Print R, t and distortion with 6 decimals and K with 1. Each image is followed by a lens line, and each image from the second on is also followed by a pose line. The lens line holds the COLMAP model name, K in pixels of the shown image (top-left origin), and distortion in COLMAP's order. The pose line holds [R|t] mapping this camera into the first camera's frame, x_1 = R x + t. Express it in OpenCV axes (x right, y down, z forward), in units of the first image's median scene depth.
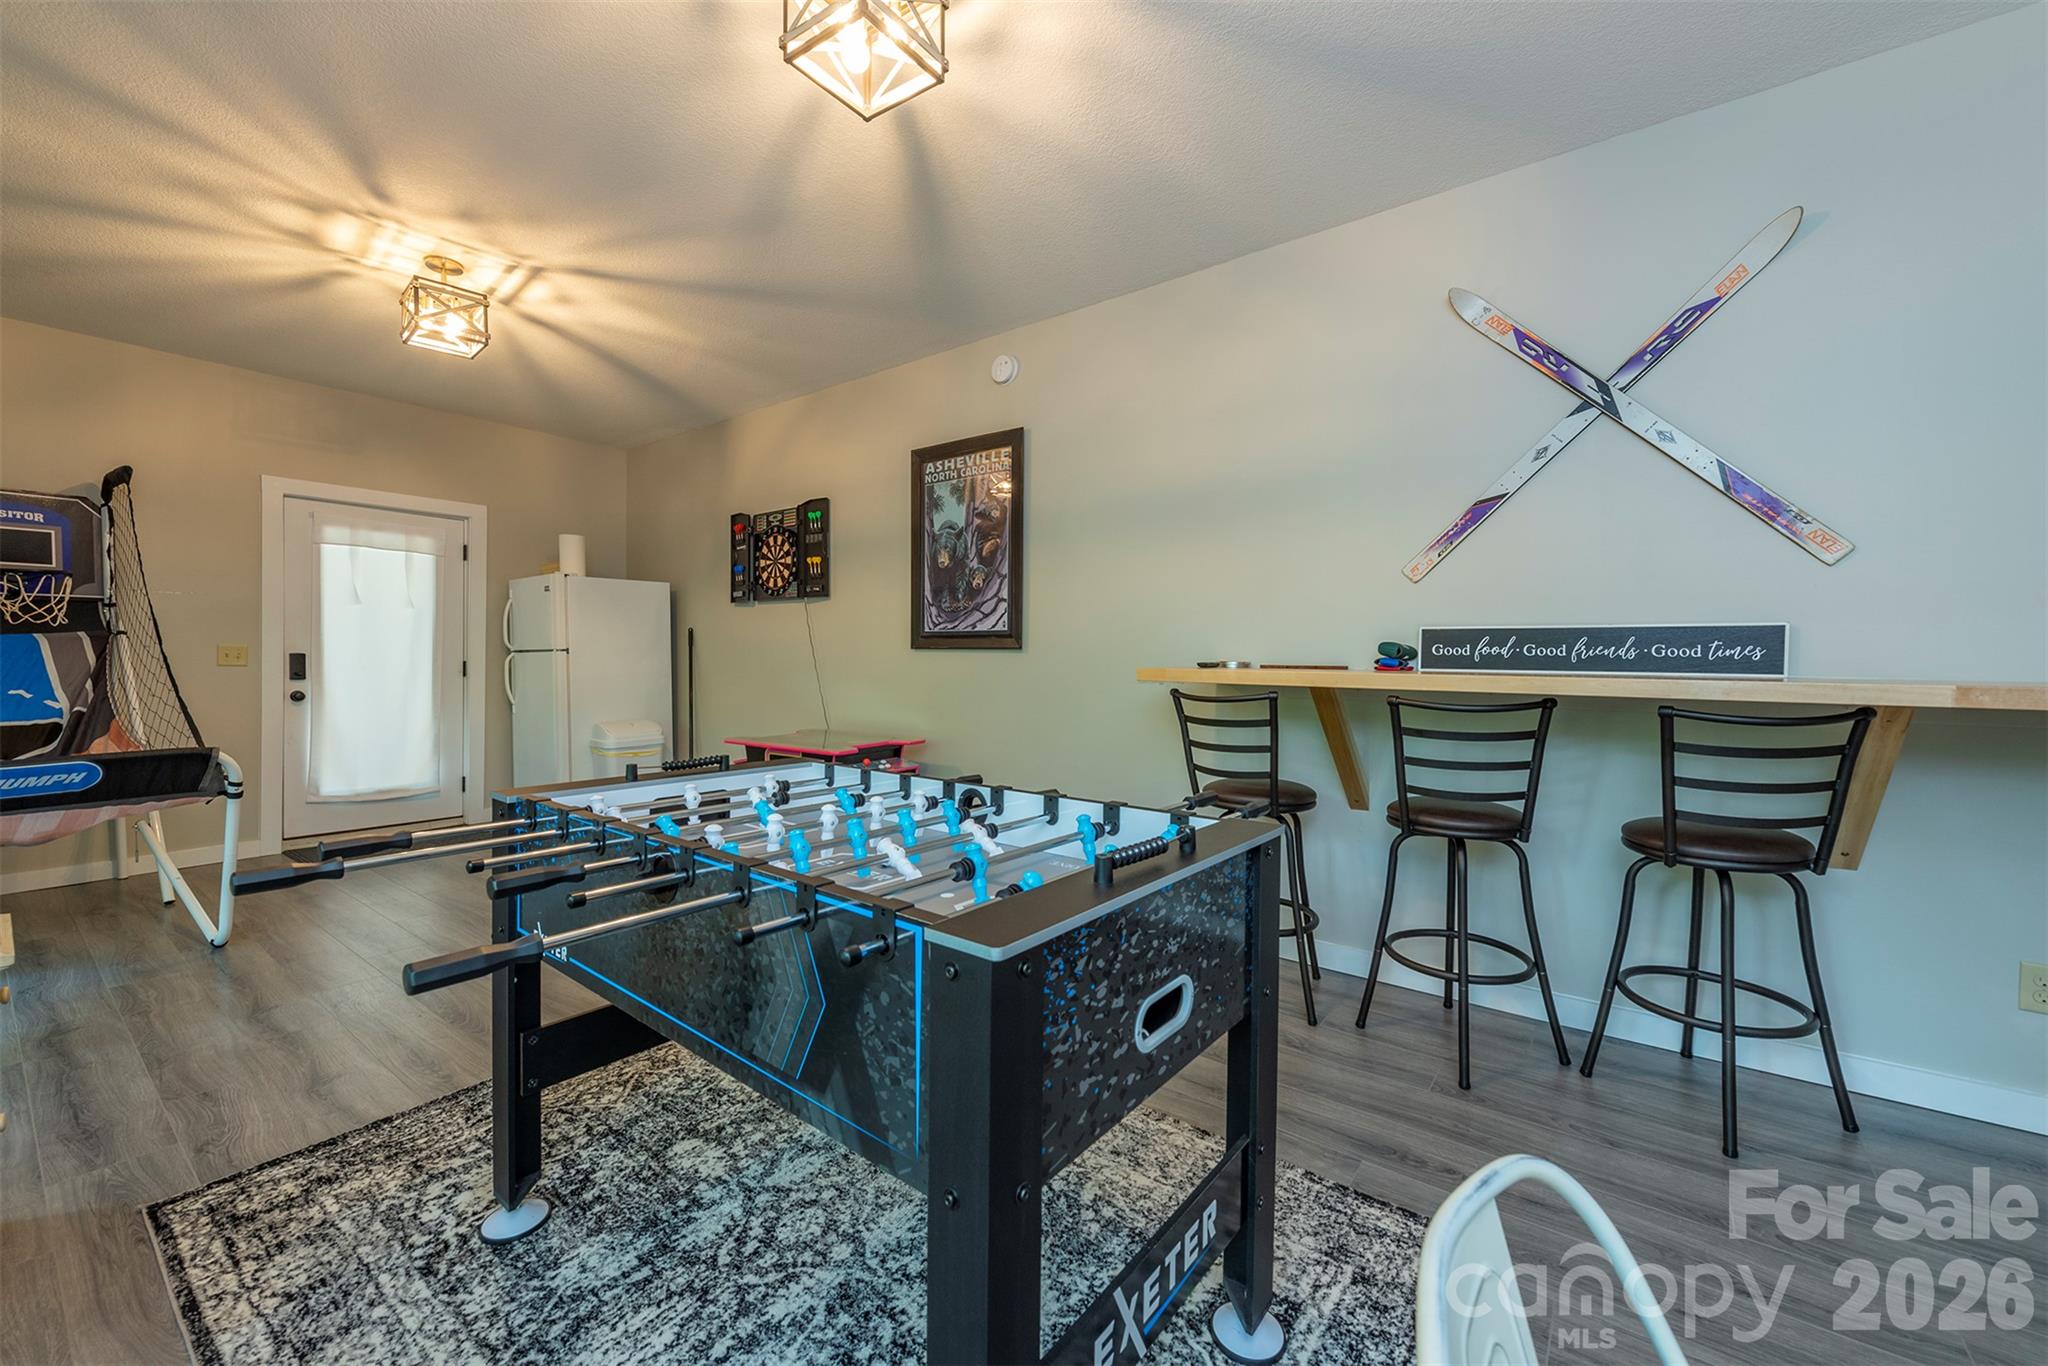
lens RADIAL K [[815.2, 0, 1024.2], [0, 815.2, 668.7], [0, 0, 1]] dist [0.011128, -0.000148]
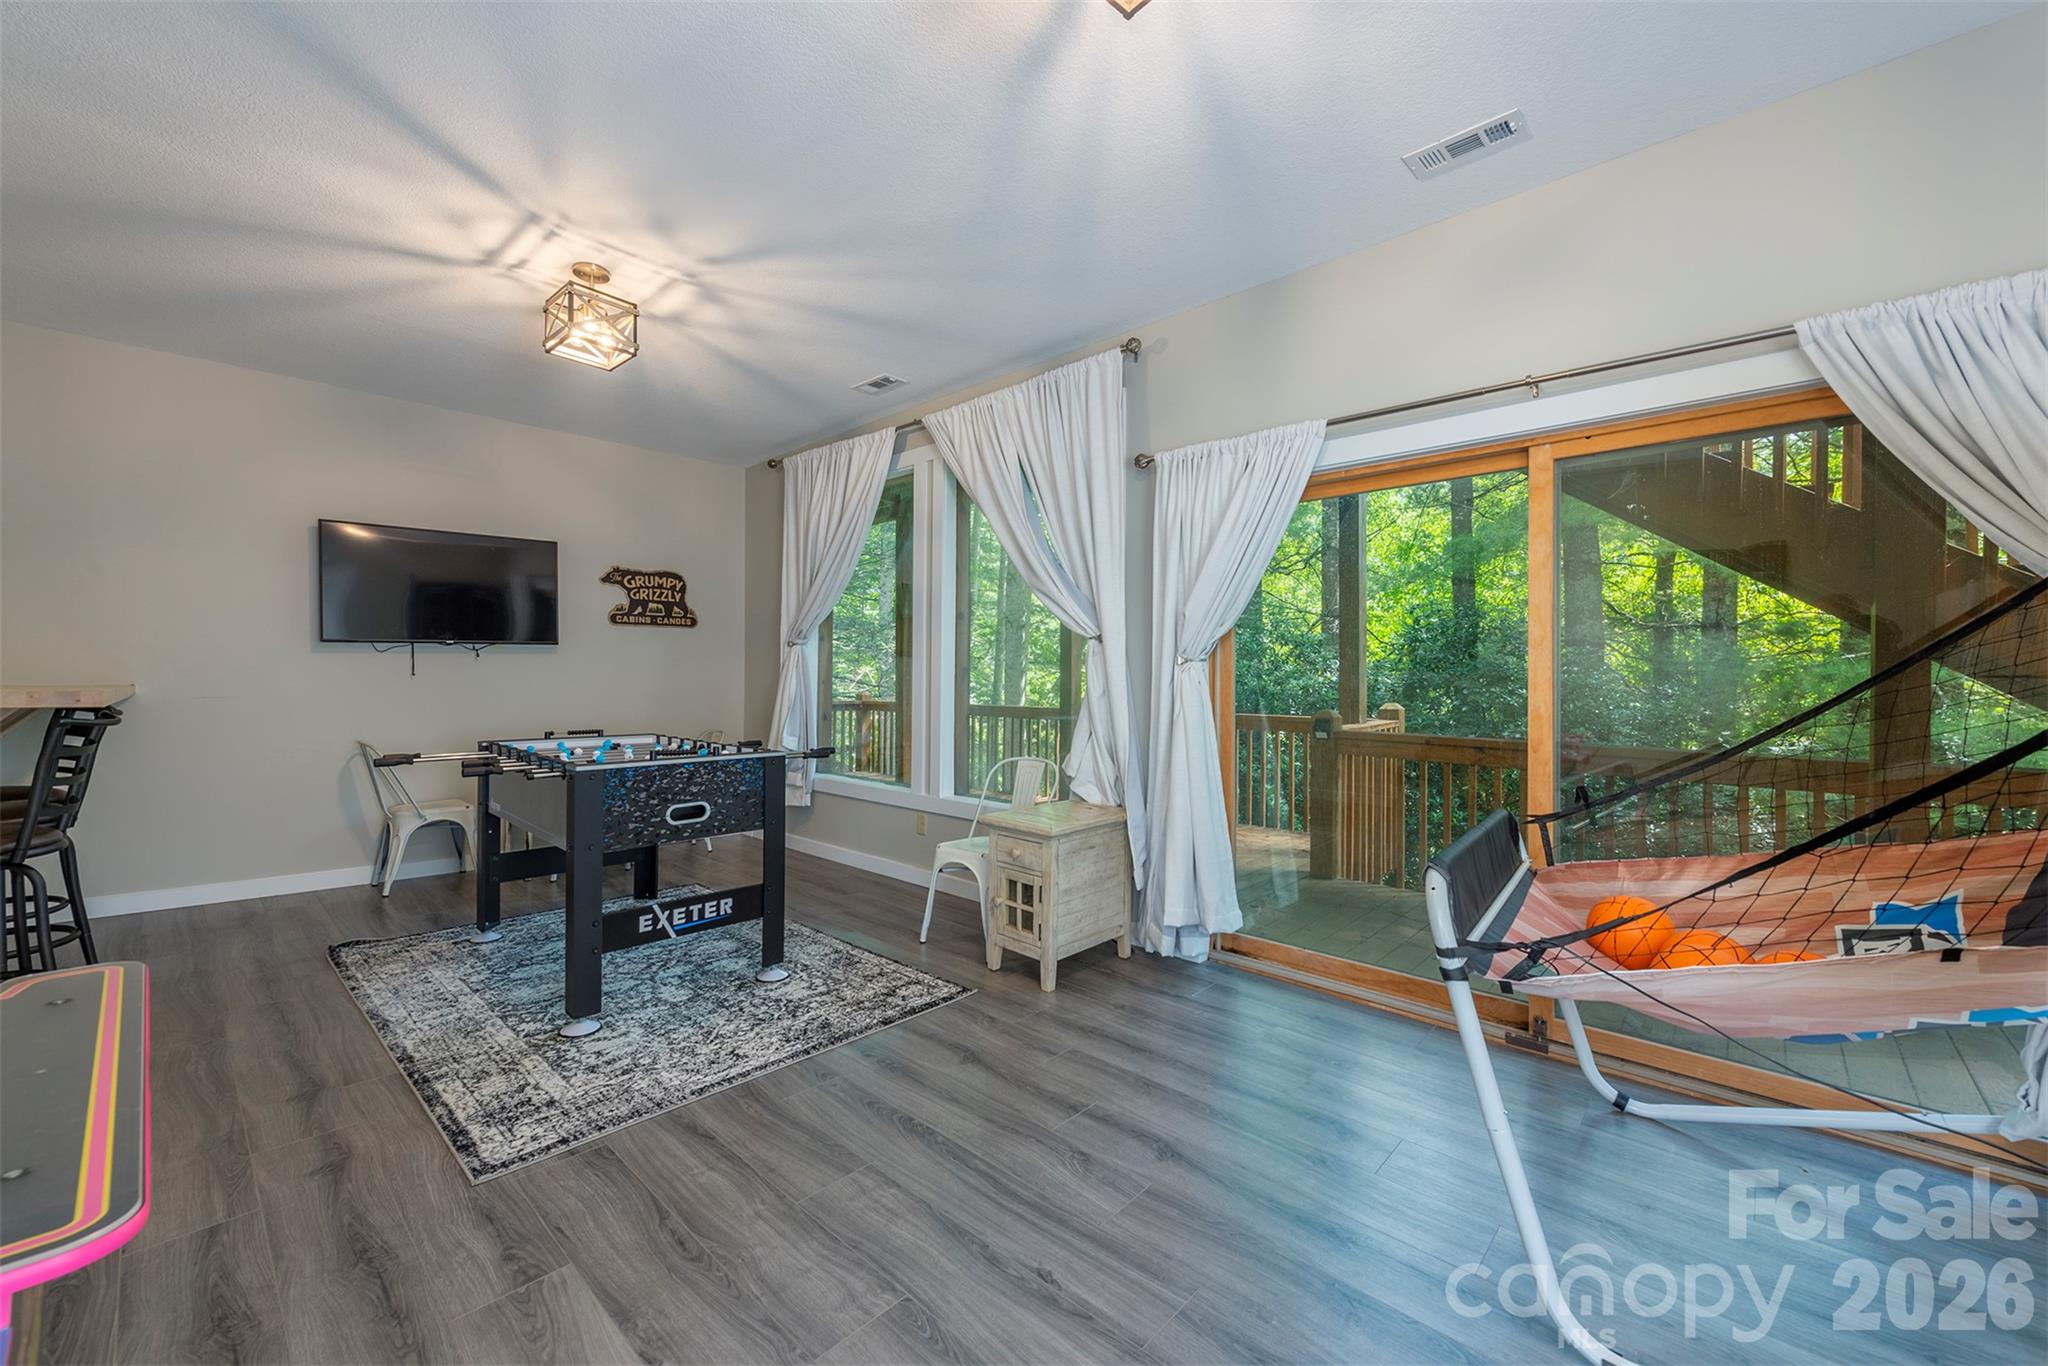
lens RADIAL K [[815.2, 0, 1024.2], [0, 815.2, 668.7], [0, 0, 1]] dist [0.011128, -0.000148]
pose [[-0.994908, -0.010270, 0.100265, -1.330453], [-0.008773, 0.999844, 0.015361, -0.073650], [-0.100408, 0.014404, -0.994842, 2.712803]]
